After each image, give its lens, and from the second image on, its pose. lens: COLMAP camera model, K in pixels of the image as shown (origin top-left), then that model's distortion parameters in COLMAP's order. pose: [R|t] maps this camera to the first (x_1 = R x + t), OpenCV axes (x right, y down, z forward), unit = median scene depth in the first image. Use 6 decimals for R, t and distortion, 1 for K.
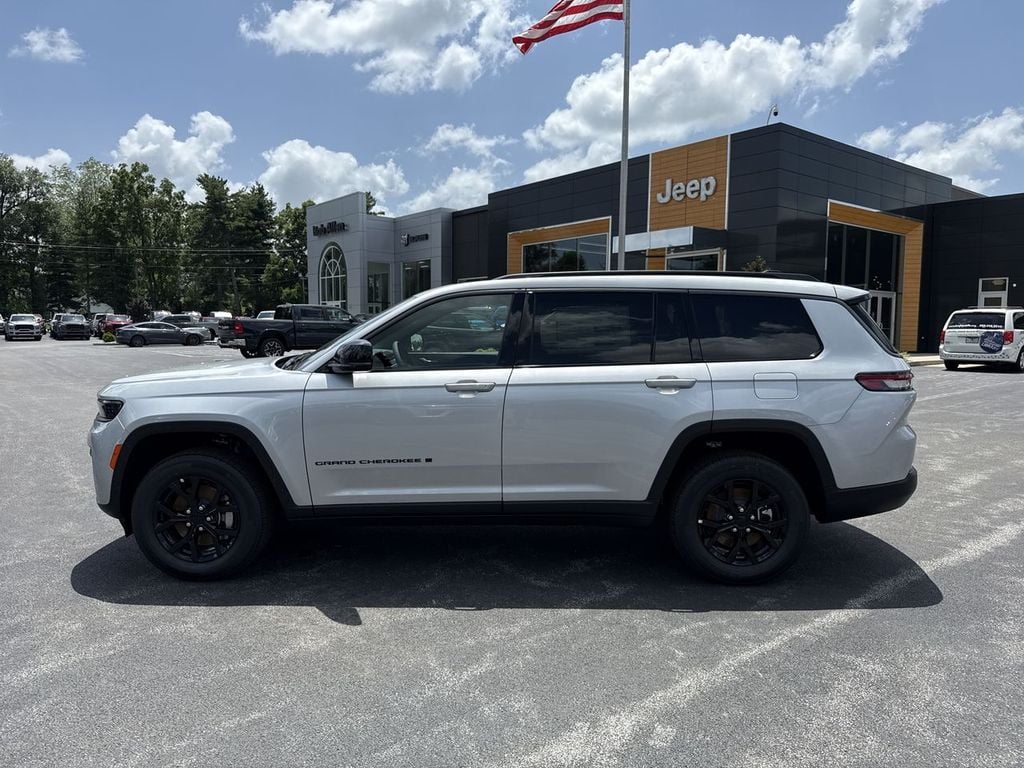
lens RADIAL K [[739.4, 0, 515.5], [0, 739.4, 377.7], [0, 0, 1]] dist [0.049054, -0.067295]
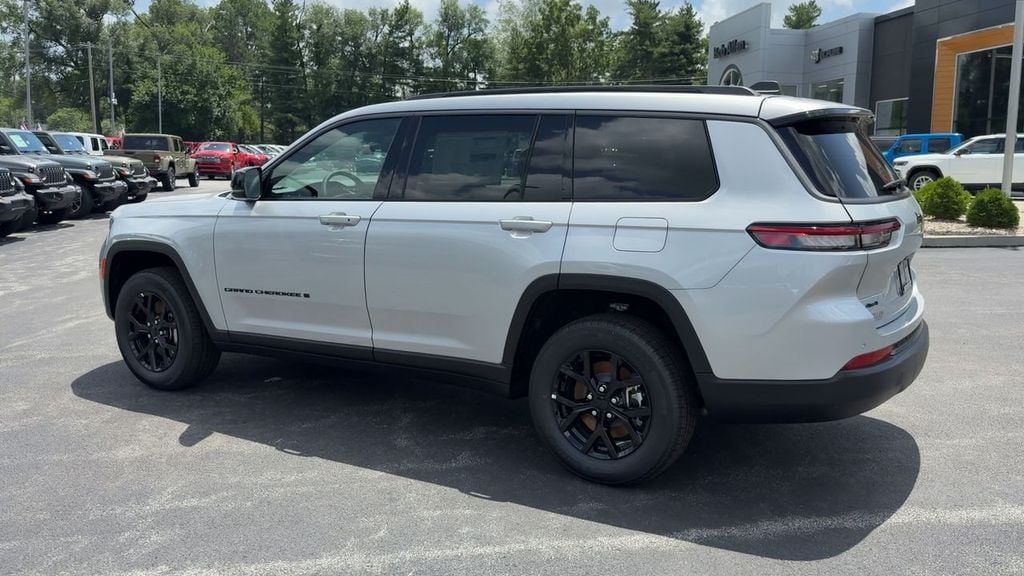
lens RADIAL K [[859.6, 0, 579.9], [0, 859.6, 256.2], [0, 0, 1]] dist [0.073384, -0.114381]
pose [[0.876429, 0.059801, -0.477804, 0.718085], [-0.041438, 0.997944, 0.048893, -0.007493], [0.479745, -0.023052, 0.877105, 0.192937]]
